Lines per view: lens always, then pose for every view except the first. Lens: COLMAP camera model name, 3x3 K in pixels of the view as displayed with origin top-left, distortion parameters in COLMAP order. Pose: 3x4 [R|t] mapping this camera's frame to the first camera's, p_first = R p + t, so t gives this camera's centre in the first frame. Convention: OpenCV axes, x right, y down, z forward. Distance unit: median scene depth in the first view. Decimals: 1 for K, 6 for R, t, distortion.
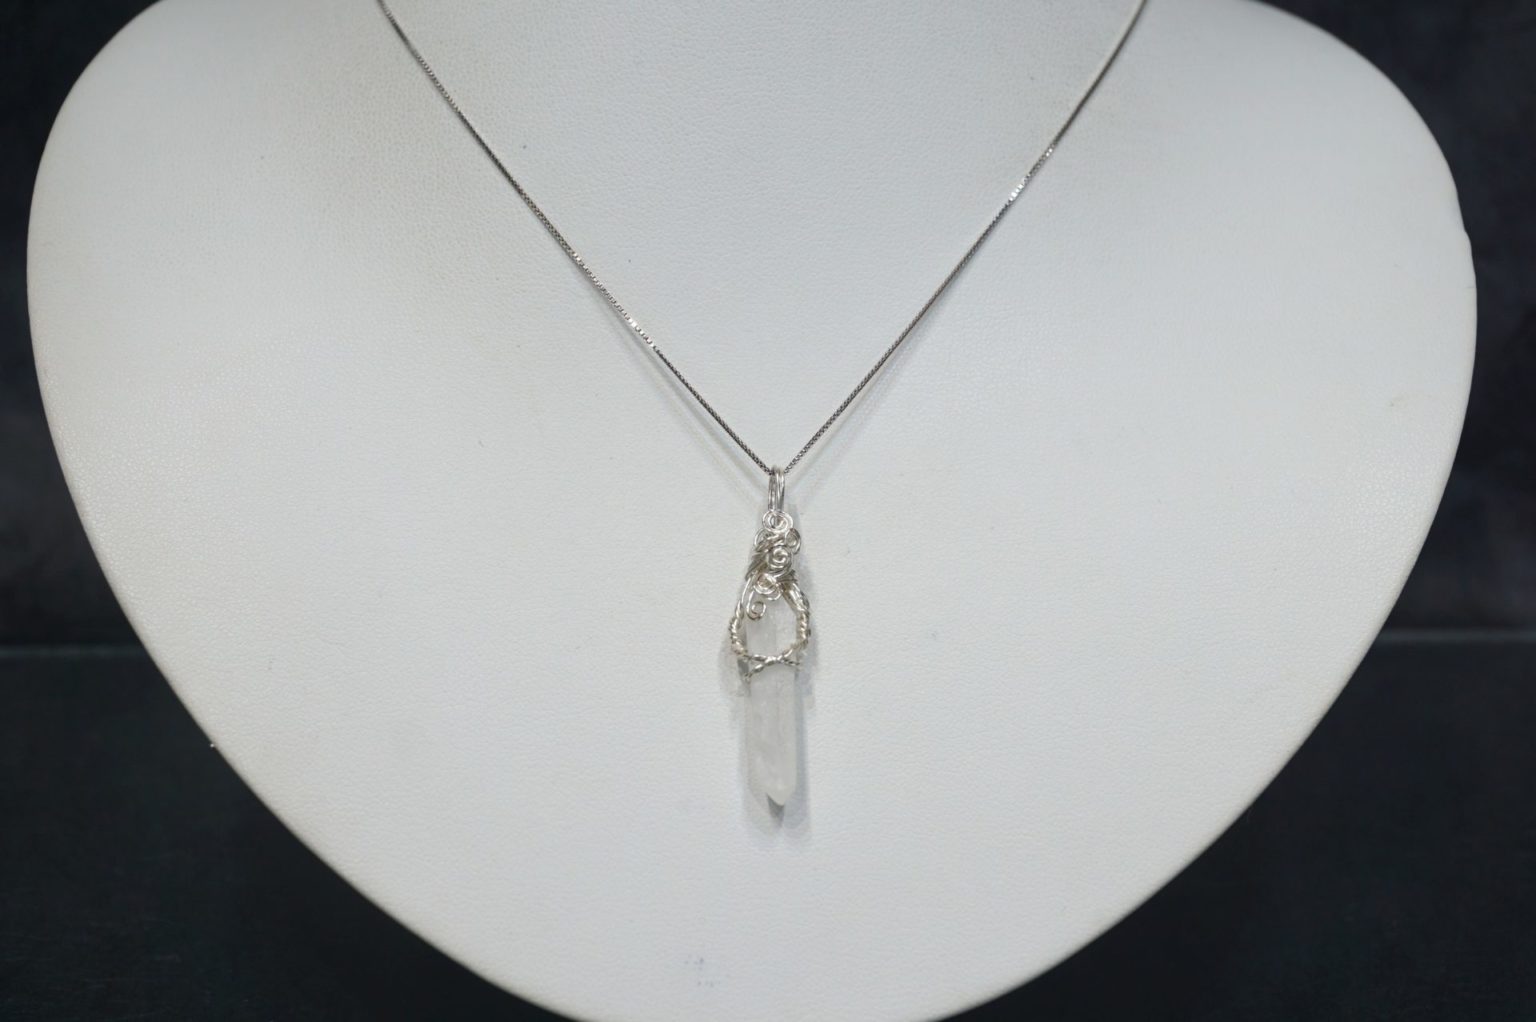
lens RADIAL K [[3204.5, 0, 768.0], [0, 3204.5, 513.7], [0, 0, 1]] dist [0.195259, 0.000000]
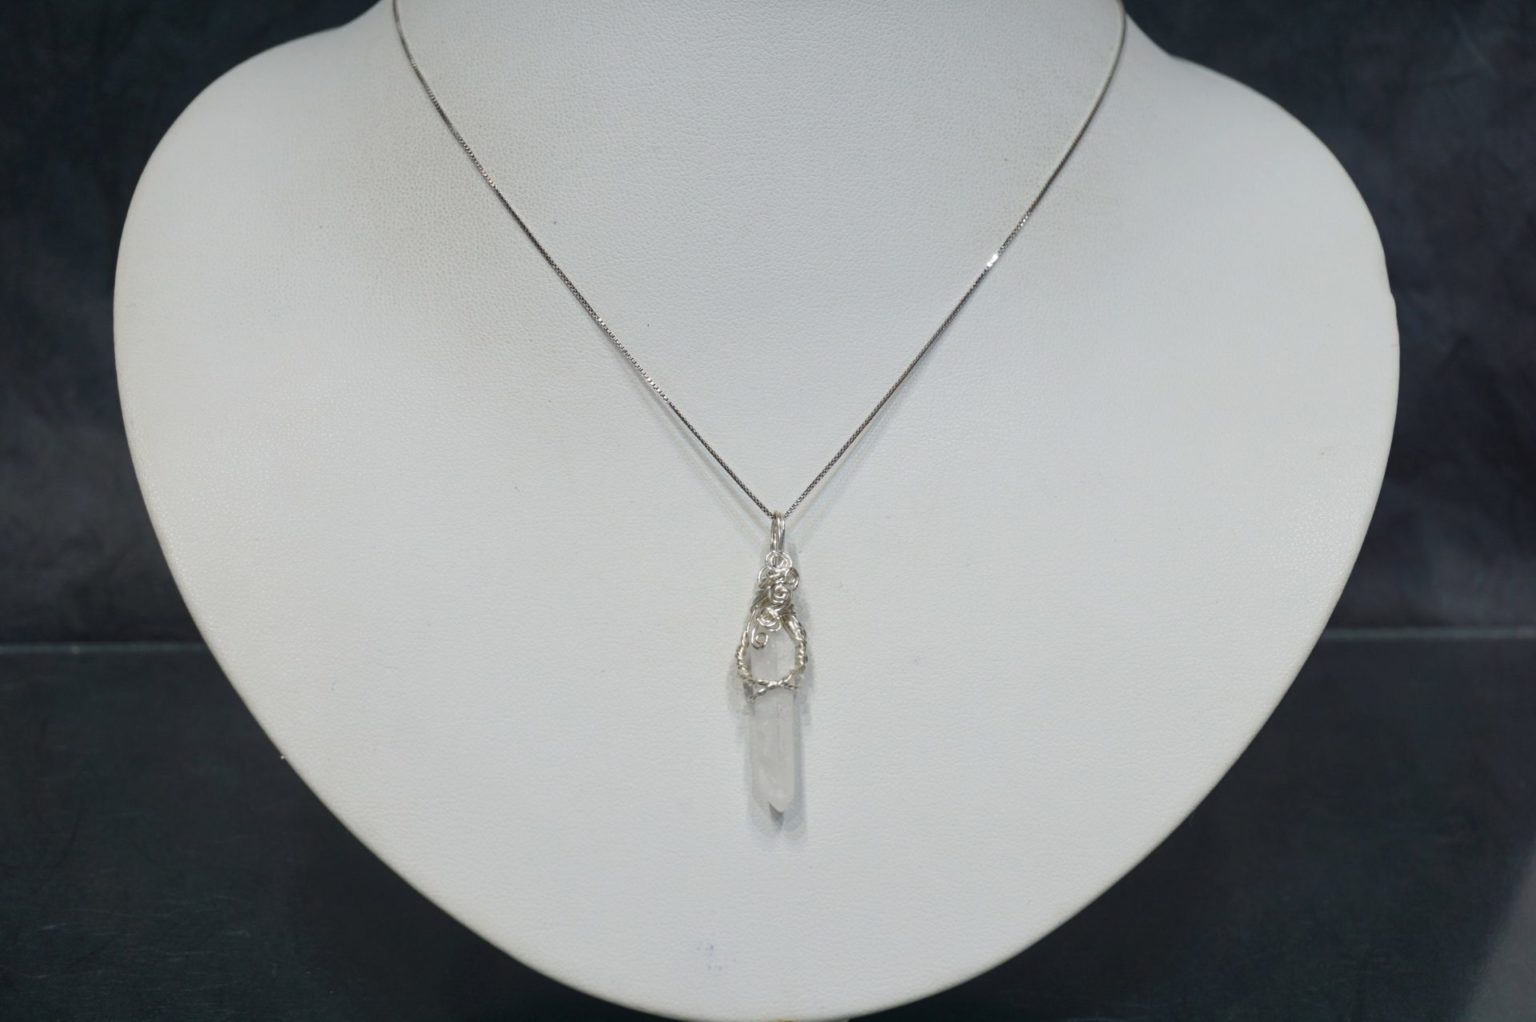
lens RADIAL K [[3204.5, 0, 768.1], [0, 3204.5, 508.4], [0, 0, 1]] dist [0.195259, 0.000000]
pose [[0.999998, 0.001894, -0.000372, -0.000365], [-0.001880, 0.999426, 0.033827, -0.052780], [0.000436, -0.033826, 0.999428, -0.129922]]
